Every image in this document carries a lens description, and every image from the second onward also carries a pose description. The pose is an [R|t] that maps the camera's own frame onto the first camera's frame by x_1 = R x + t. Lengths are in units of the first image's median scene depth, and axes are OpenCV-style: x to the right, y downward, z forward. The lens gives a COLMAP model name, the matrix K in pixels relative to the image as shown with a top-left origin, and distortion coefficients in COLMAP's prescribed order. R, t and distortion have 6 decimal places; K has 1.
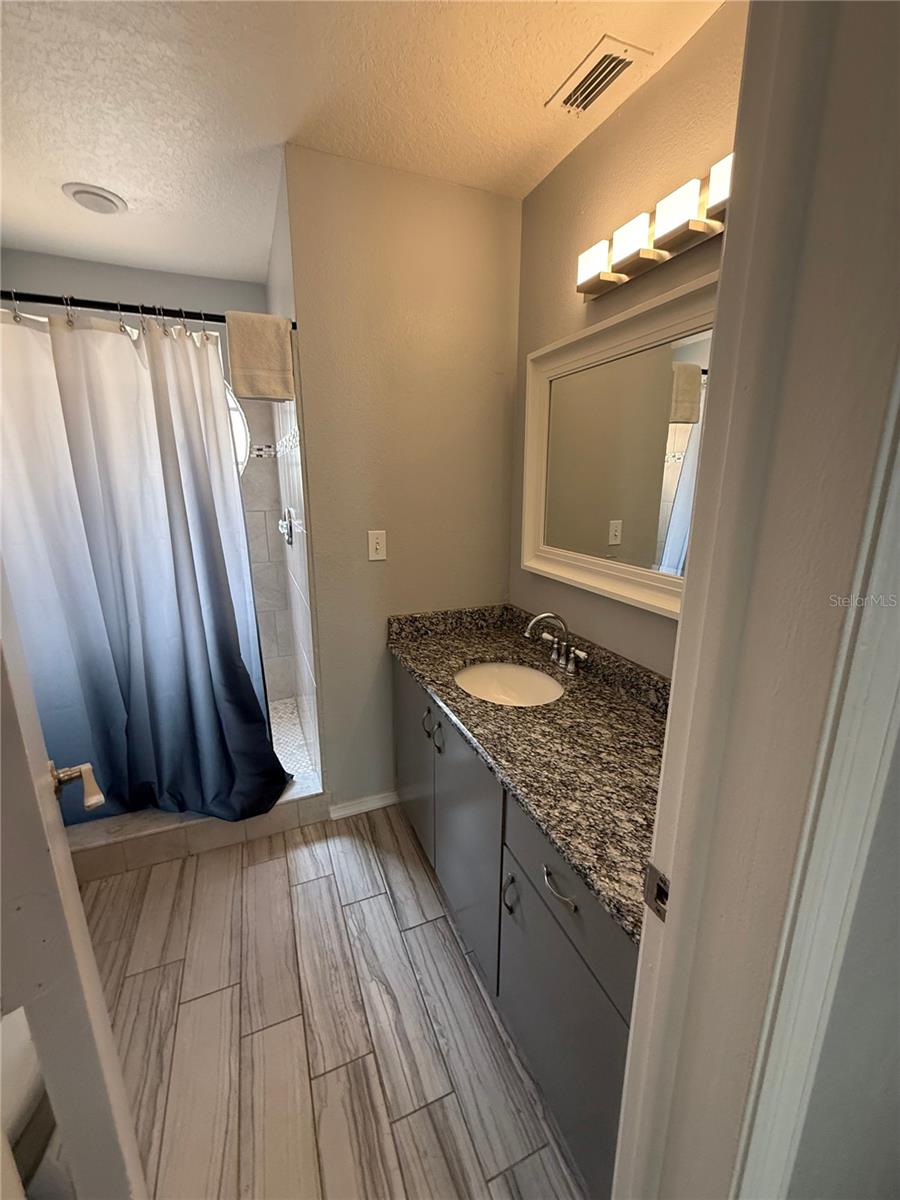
lens RADIAL K [[479.3, 0, 449.1], [0, 479.3, 594.6], [0, 0, 1]] dist [0.000123, 0.001580]
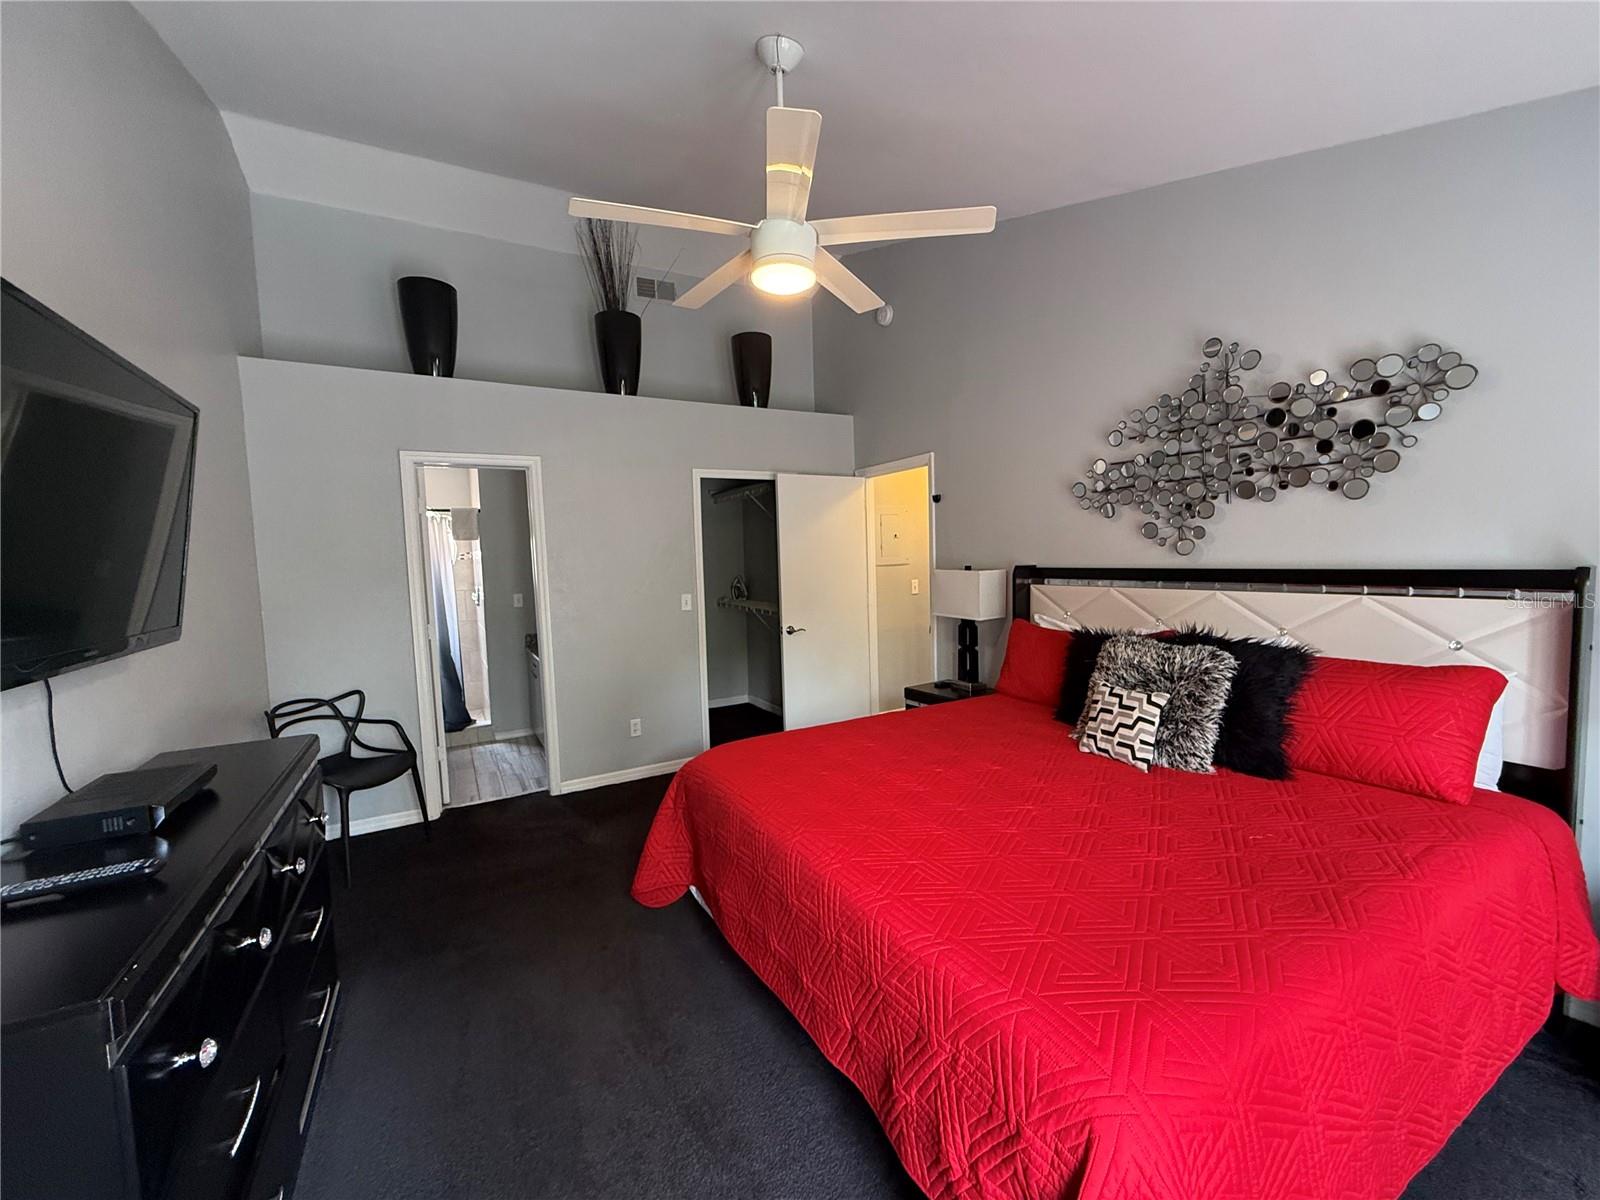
lens RADIAL K [[639.1, 0, 797.3], [0, 639.1, 605.2], [0, 0, 1]] dist [0.000123, 0.001580]
pose [[0.992820, -0.039419, 0.112940, 0.763349], [0.057448, 0.985260, -0.161128, 0.450952], [-0.104923, 0.166460, 0.980450, -1.937445]]
